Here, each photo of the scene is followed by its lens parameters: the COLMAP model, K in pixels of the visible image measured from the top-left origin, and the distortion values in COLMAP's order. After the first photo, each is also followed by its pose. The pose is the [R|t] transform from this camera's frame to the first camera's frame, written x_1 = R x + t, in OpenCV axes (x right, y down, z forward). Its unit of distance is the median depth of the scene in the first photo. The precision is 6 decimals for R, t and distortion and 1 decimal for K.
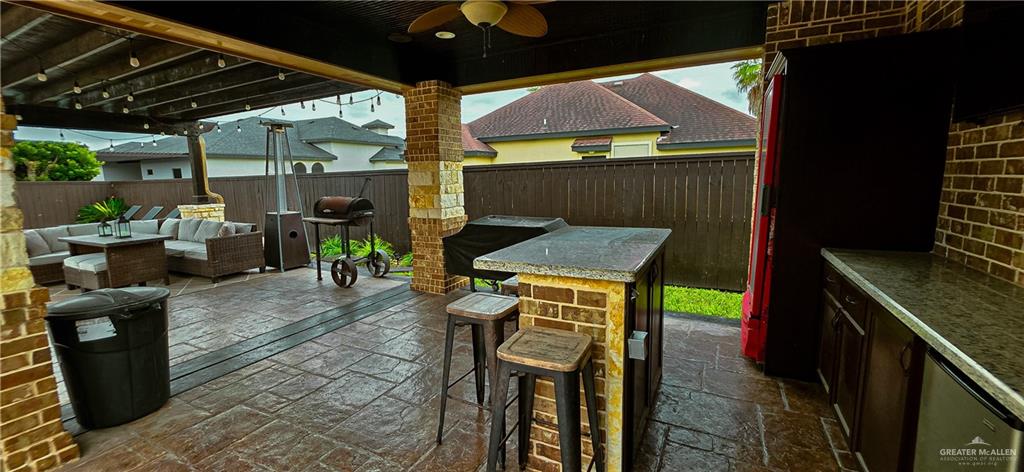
lens RADIAL K [[411.3, 0, 508.2], [0, 411.3, 232.8], [0, 0, 1]] dist [-0.000074, -0.000382]
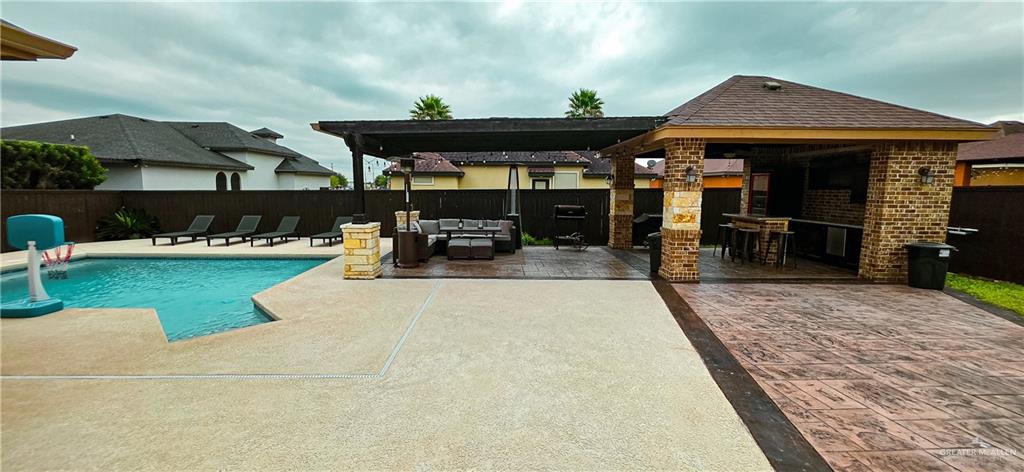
lens RADIAL K [[411.3, 0, 508.2], [0, 411.3, 232.8], [0, 0, 1]] dist [-0.000074, -0.000382]
pose [[0.878786, -0.029011, 0.476333, -1.105018], [0.044055, 0.998820, -0.020443, 0.047625], [-0.475177, 0.038950, 0.879027, -0.393481]]
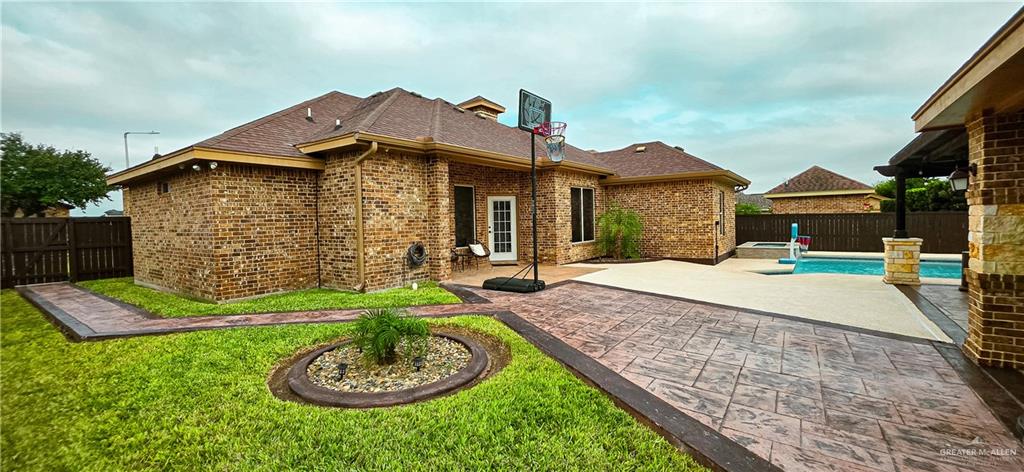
lens RADIAL K [[411.3, 0, 508.2], [0, 411.3, 232.8], [0, 0, 1]] dist [-0.000074, -0.000382]
pose [[-0.153282, 0.051519, -0.986839, 0.269084], [-0.114654, 0.990968, 0.069543, 0.023975], [0.981509, 0.123805, -0.145991, -0.303487]]
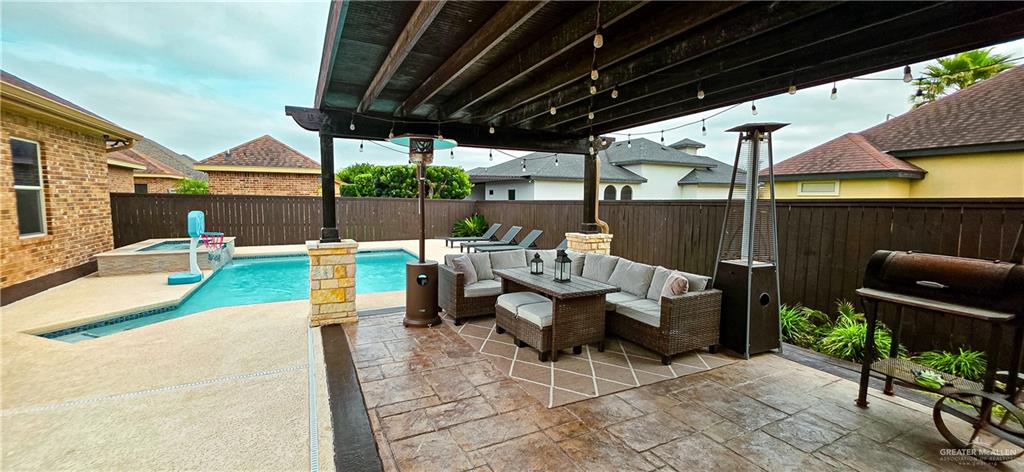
lens RADIAL K [[411.3, 0, 508.2], [0, 411.3, 232.8], [0, 0, 1]] dist [-0.000074, -0.000382]
pose [[0.813152, 0.074739, -0.577233, -0.384922], [-0.106434, 0.994093, -0.021222, -0.033779], [0.572238, 0.078694, 0.816303, 0.203454]]
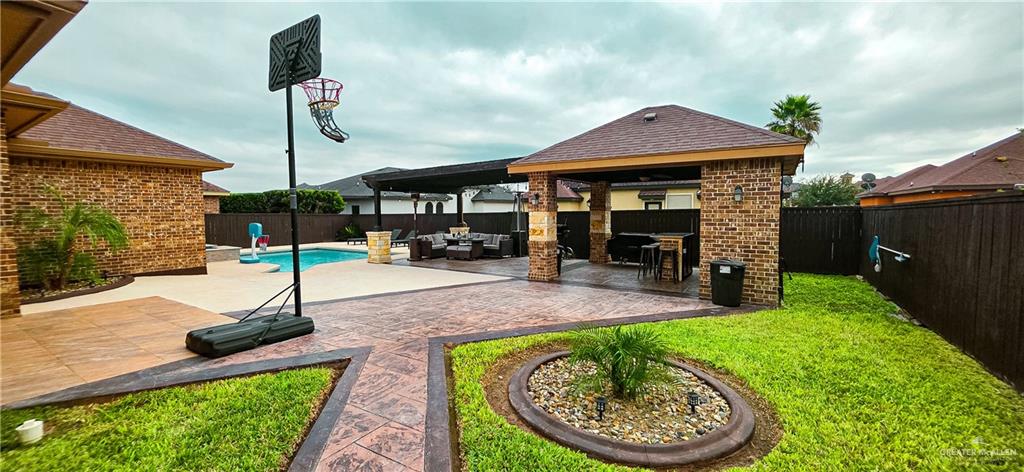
lens RADIAL K [[411.3, 0, 508.2], [0, 411.3, 232.8], [0, 0, 1]] dist [-0.000074, -0.000382]
pose [[0.994868, 0.019398, -0.099305, -0.305616], [-0.027798, 0.996085, -0.083916, 0.117853], [0.097288, 0.086246, 0.991512, -0.962532]]
